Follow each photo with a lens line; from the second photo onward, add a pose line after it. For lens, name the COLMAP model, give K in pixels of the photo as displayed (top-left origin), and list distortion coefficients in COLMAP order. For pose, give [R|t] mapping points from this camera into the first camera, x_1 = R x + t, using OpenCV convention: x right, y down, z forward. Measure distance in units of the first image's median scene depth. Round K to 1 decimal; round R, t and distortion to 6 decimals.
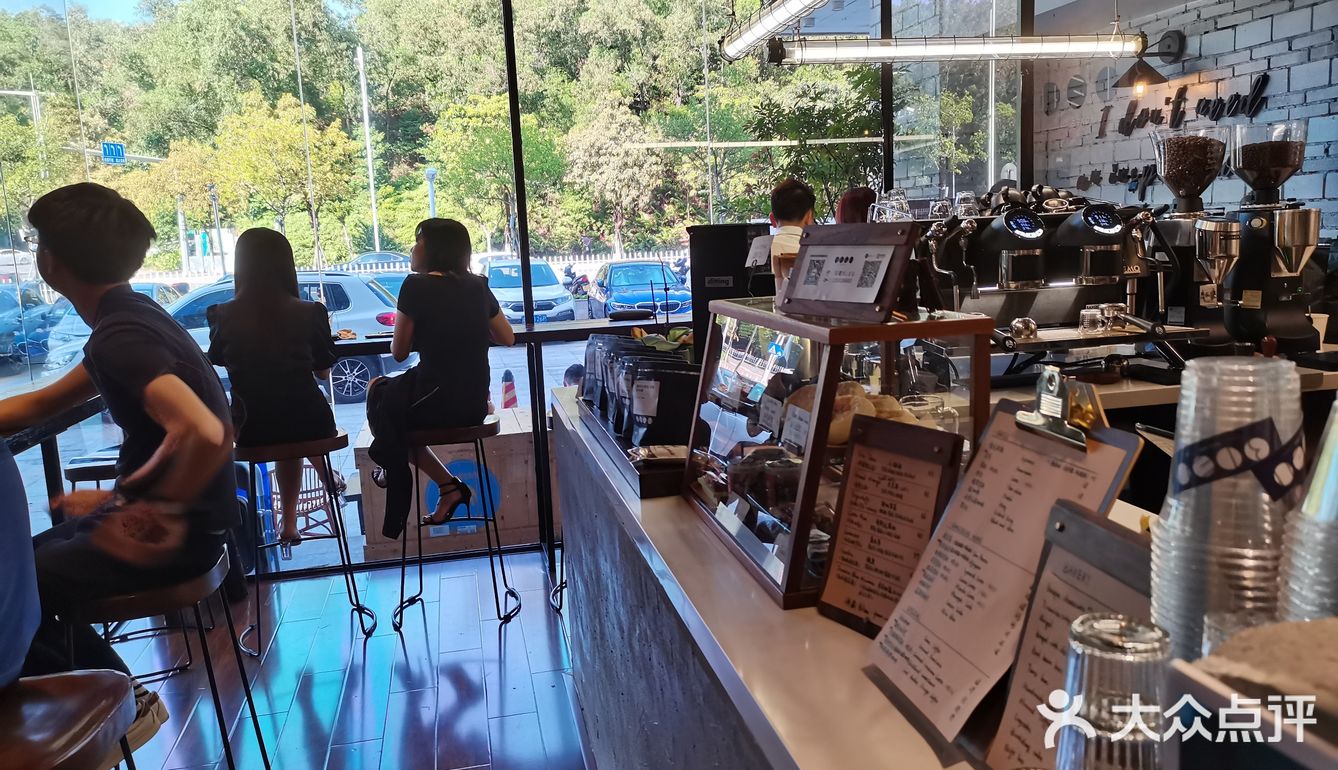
lens RADIAL K [[1025.3, 0, 656.2], [0, 1025.3, 381.0], [0, 0, 1]] dist [0.013756, 0.003797]
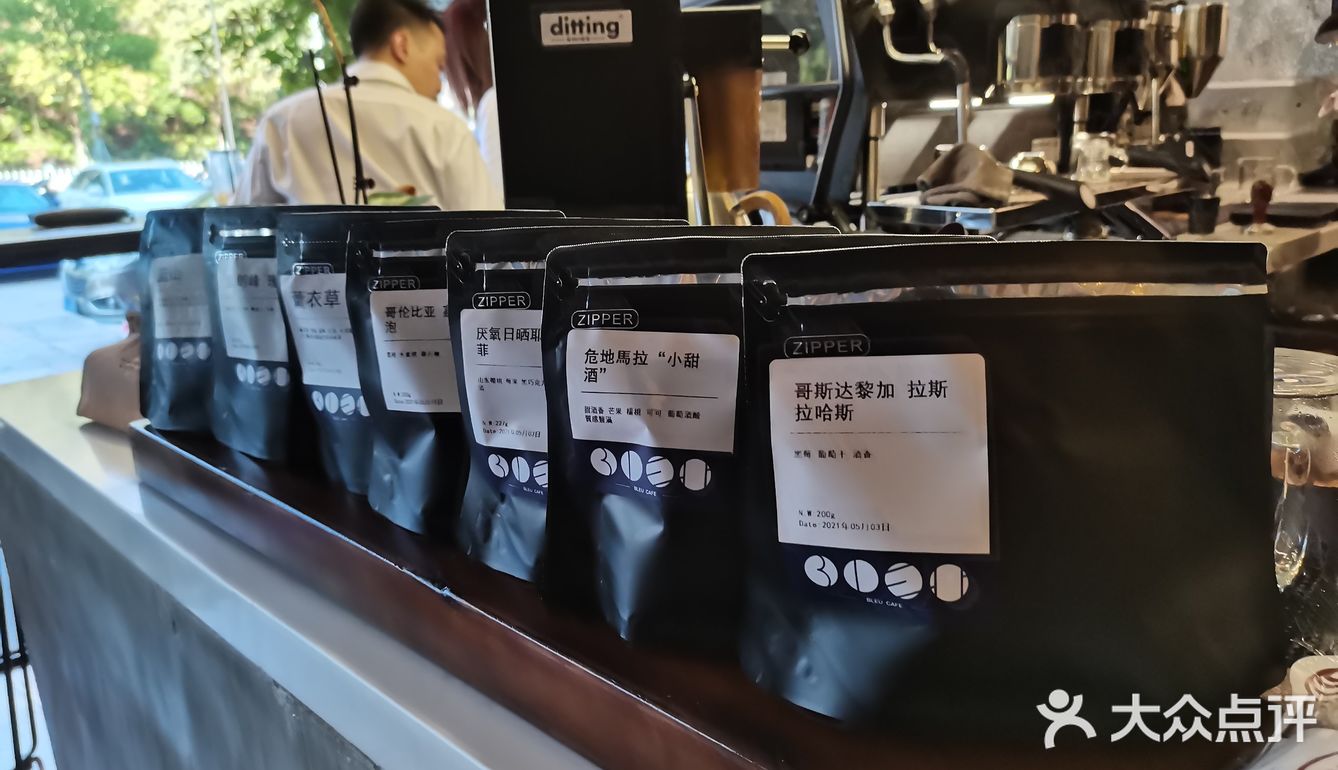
lens RADIAL K [[1025.3, 0, 671.1], [0, 1025.3, 381.3], [0, 0, 1]] dist [0.013756, 0.003797]
pose [[0.840983, -0.125040, 0.526414, -0.058576], [0.084397, 0.991337, 0.100642, -0.007091], [-0.534438, -0.040211, 0.844251, 0.375784]]
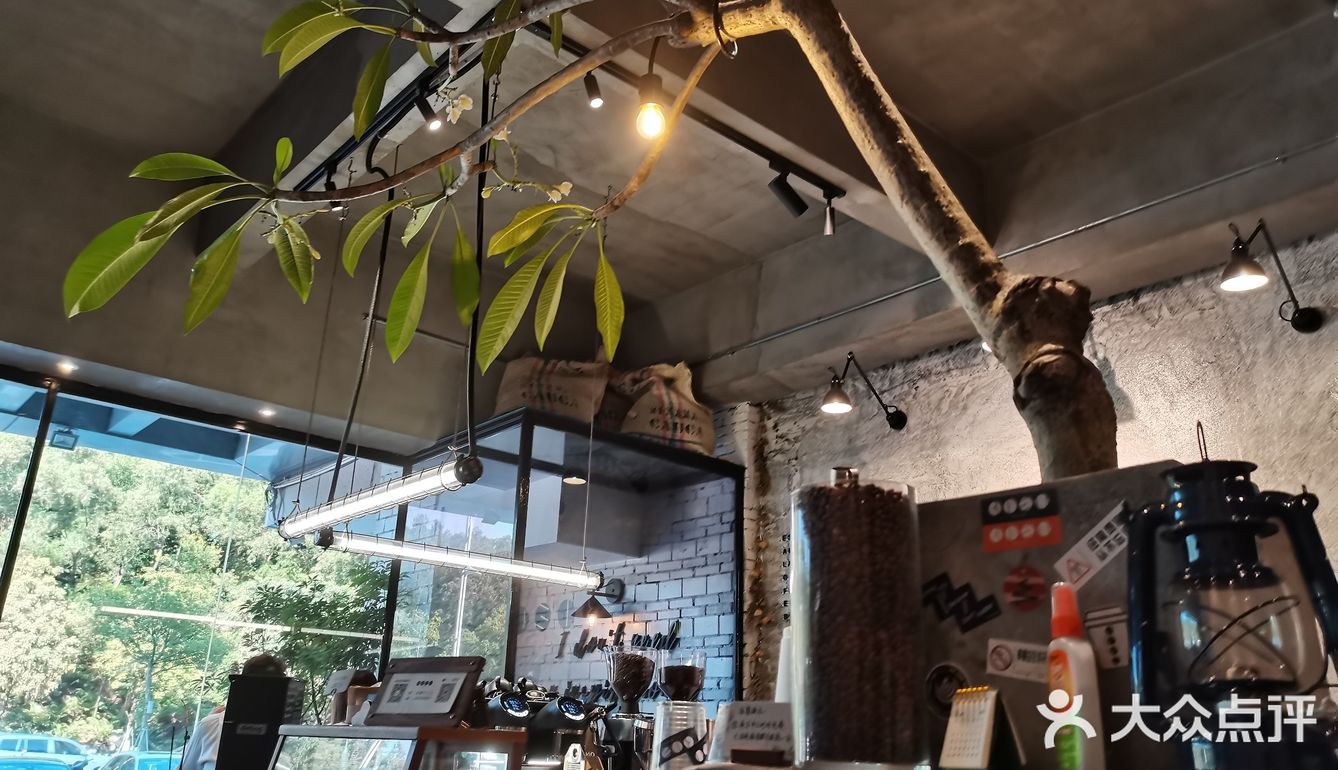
lens RADIAL K [[1025.3, 0, 667.5], [0, 1025.3, 382.0], [0, 0, 1]] dist [0.013756, 0.003797]
pose [[0.864394, 0.240067, 0.441804, -0.069186], [-0.002615, 0.880796, -0.473489, 0.050940], [-0.502808, 0.408126, 0.761982, -0.108796]]
